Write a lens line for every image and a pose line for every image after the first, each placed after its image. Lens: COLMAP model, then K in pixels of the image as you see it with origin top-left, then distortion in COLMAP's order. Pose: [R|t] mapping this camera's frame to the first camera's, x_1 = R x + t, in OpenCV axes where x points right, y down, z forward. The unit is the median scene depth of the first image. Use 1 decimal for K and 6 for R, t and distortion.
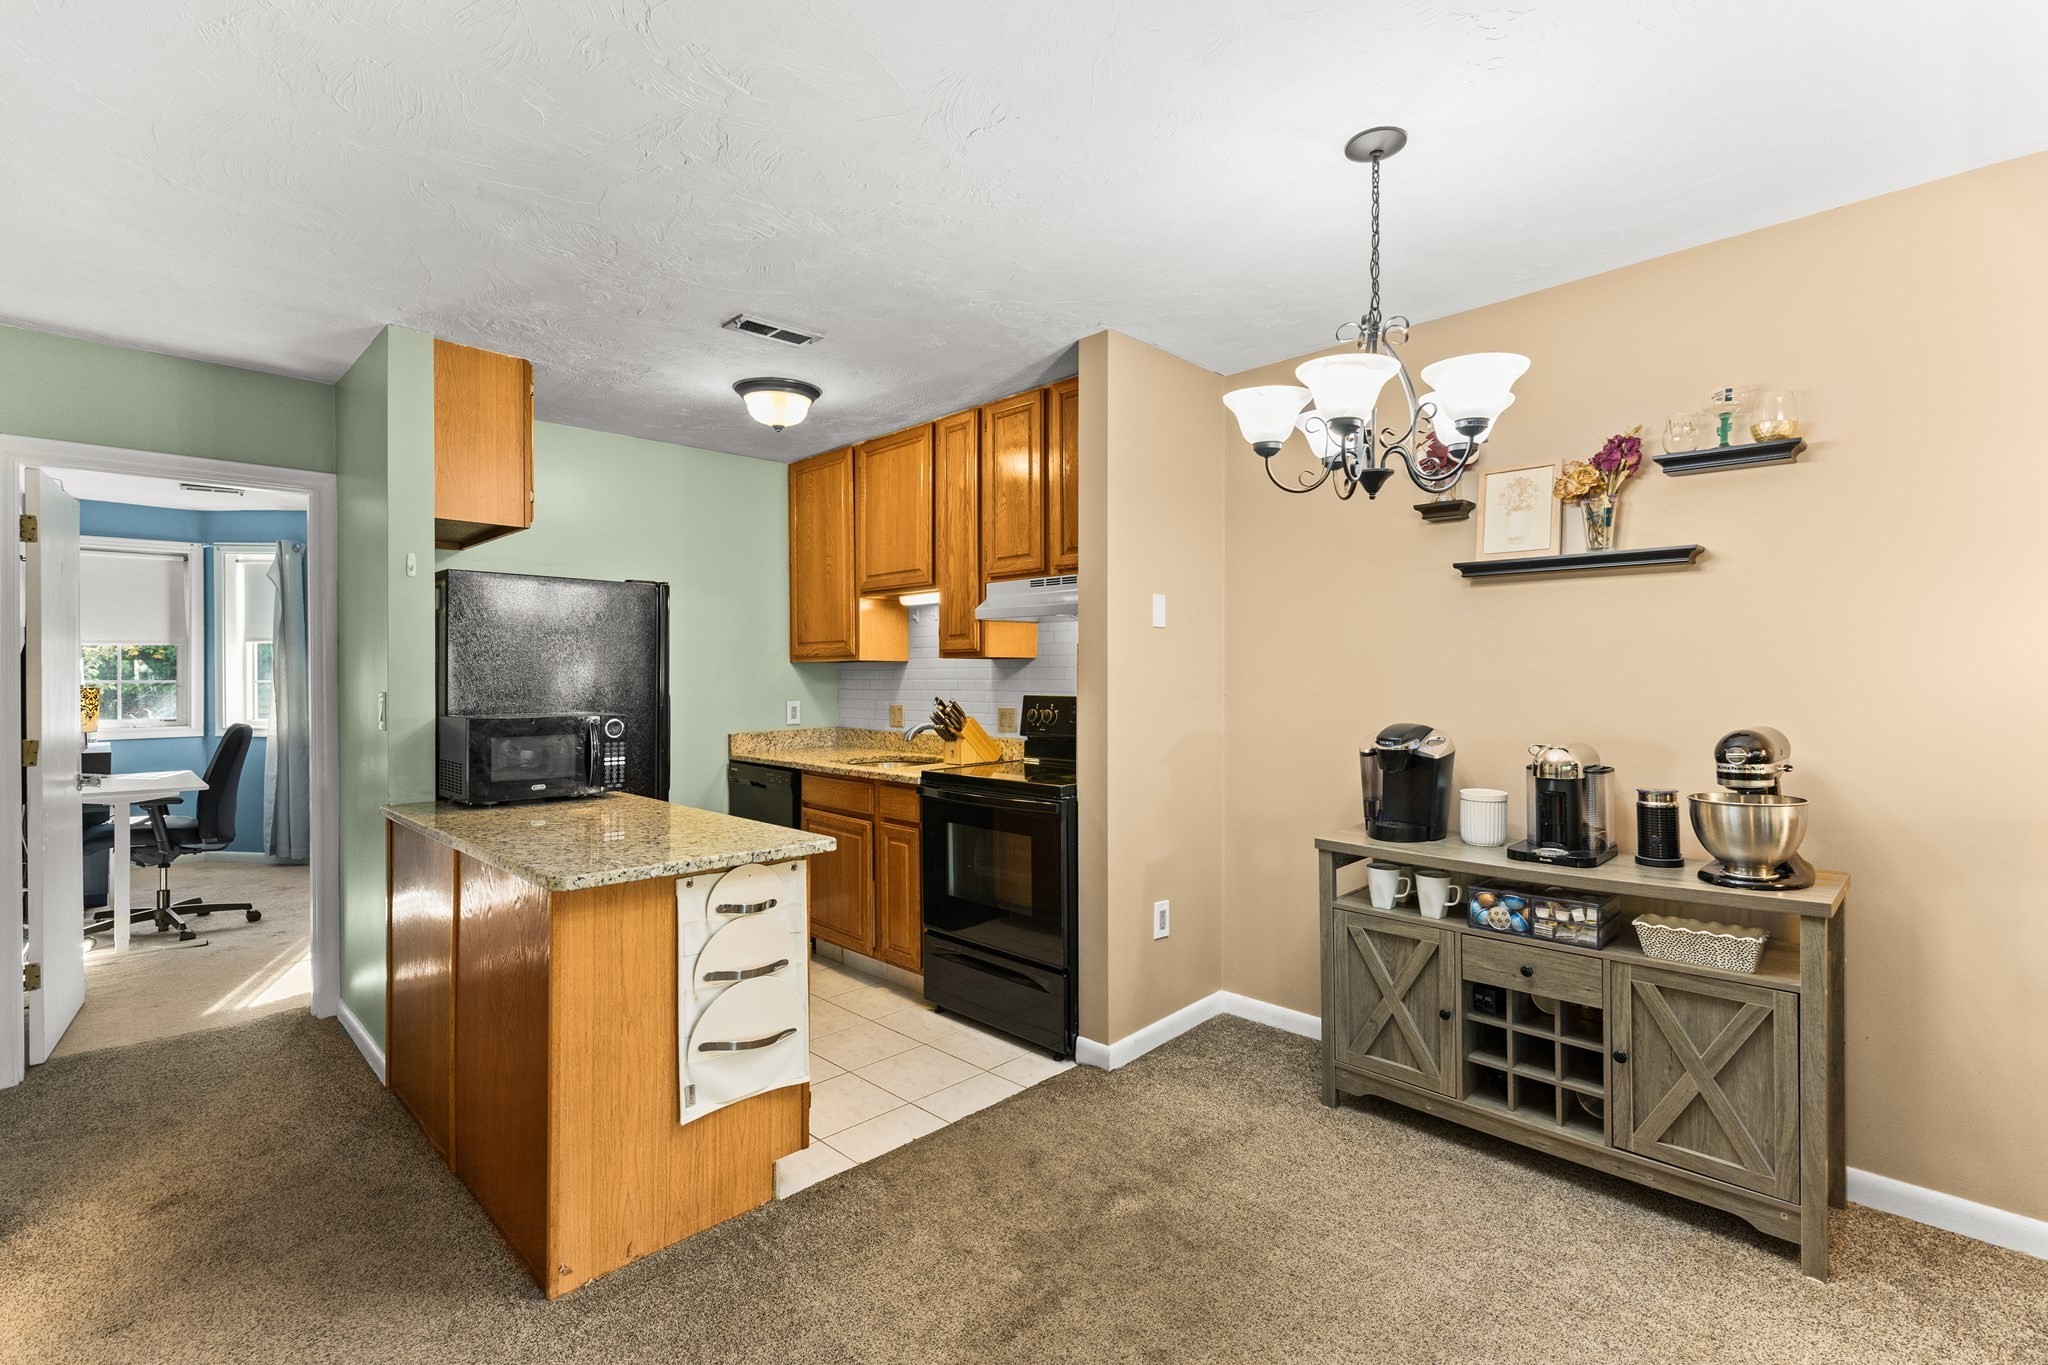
lens RADIAL K [[946.8, 0, 1021.3], [0, 946.8, 684.7], [0, 0, 1]] dist [0.009304, -0.000977]
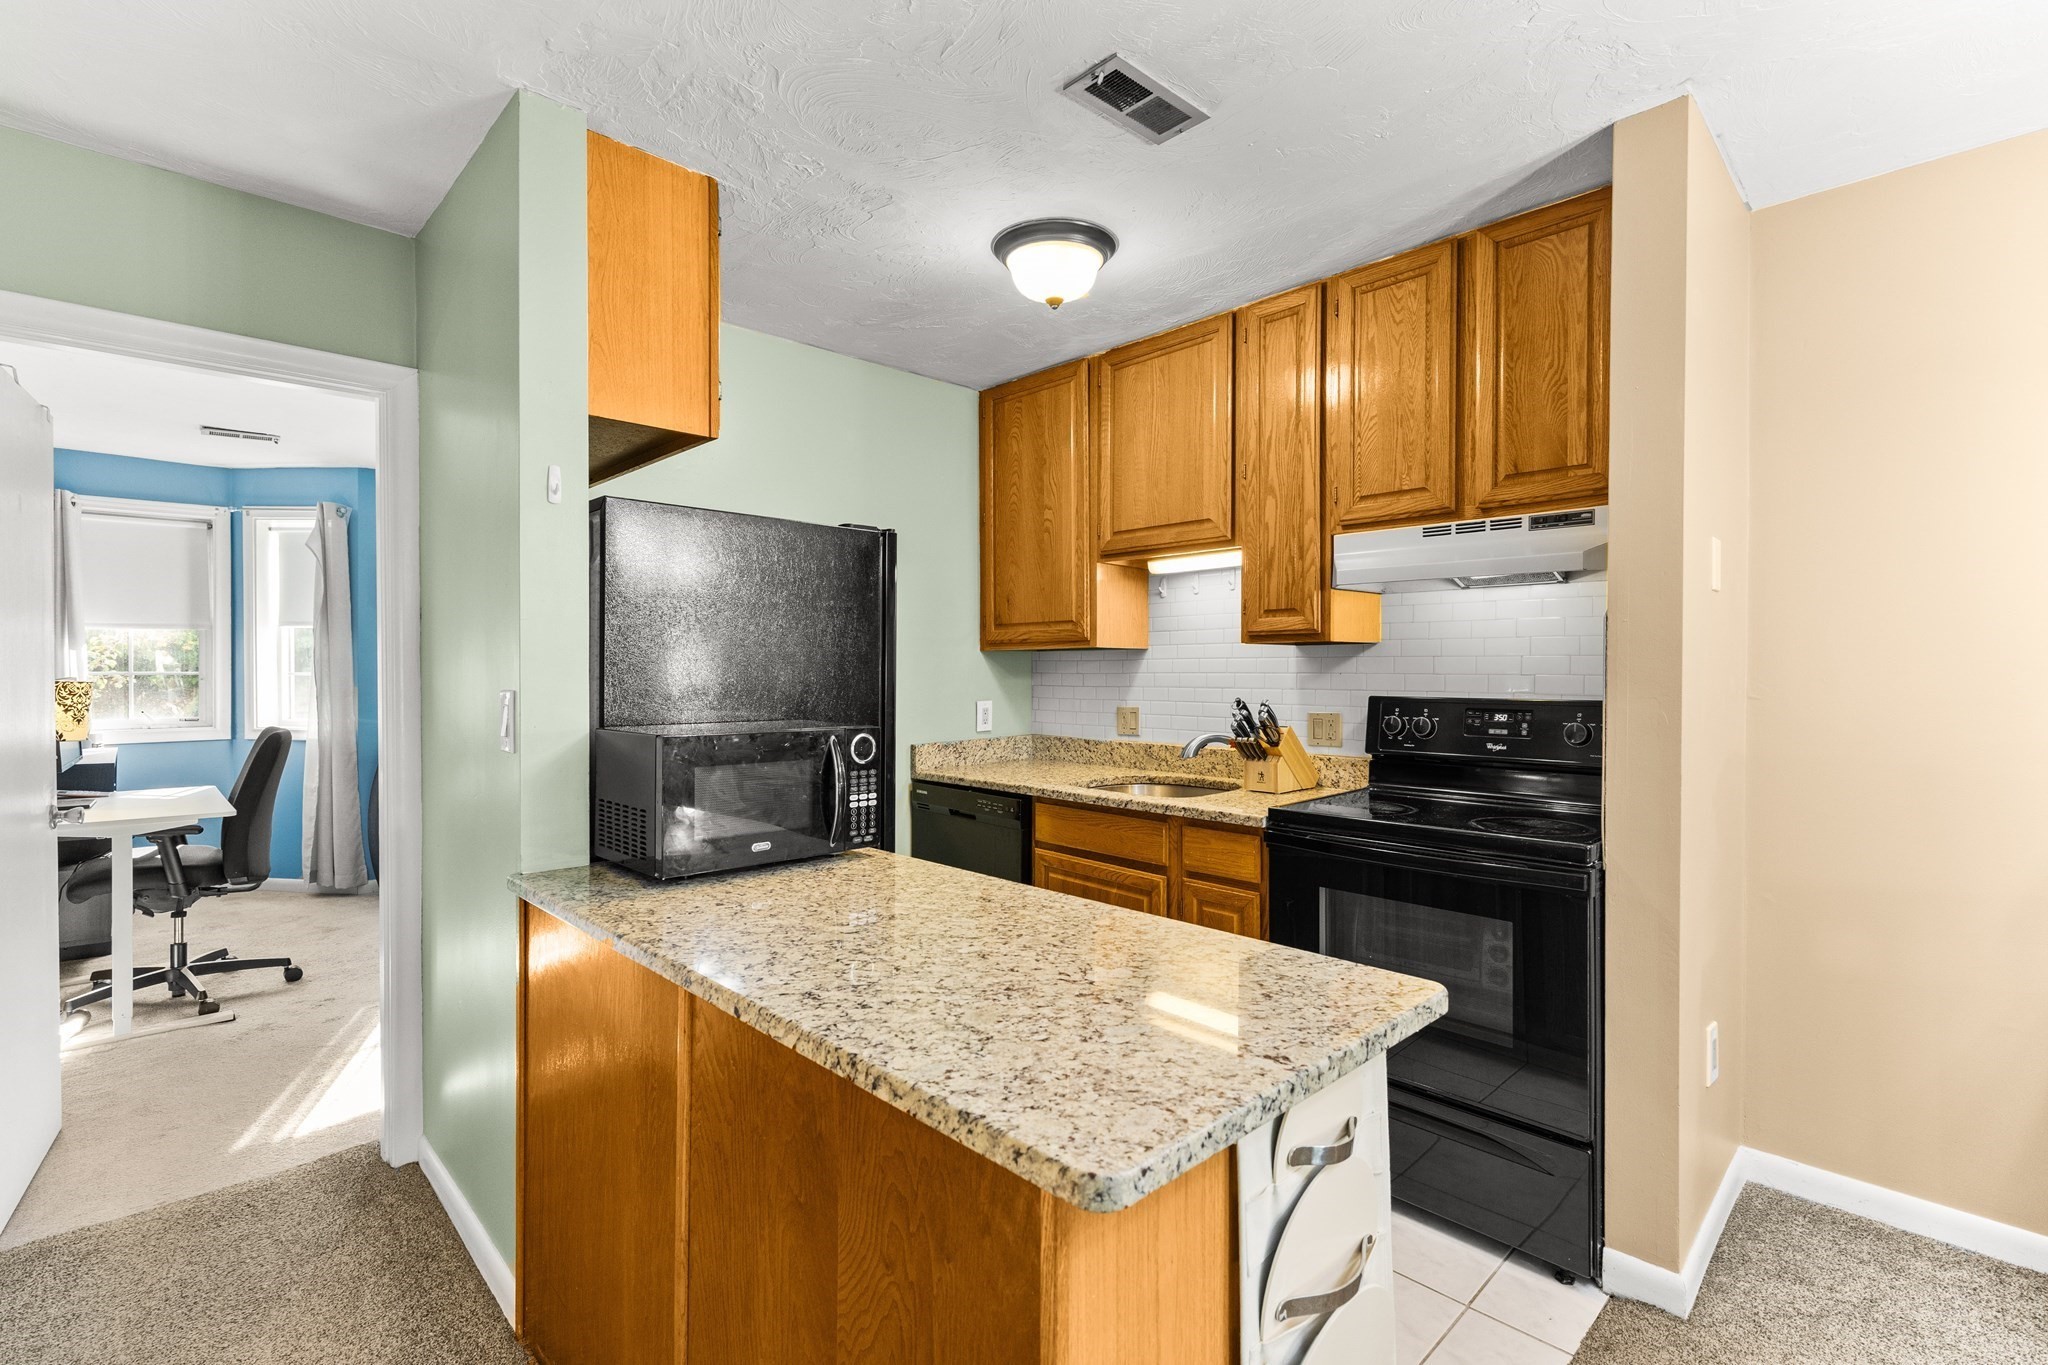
lens RADIAL K [[946.8, 0, 1021.7], [0, 946.8, 685.1], [0, 0, 1]] dist [0.009304, -0.000977]
pose [[0.999830, 0.003272, -0.018133, -0.253029], [-0.003170, 0.999979, 0.005645, -0.000134], [0.018151, -0.005587, 0.999820, 0.300040]]
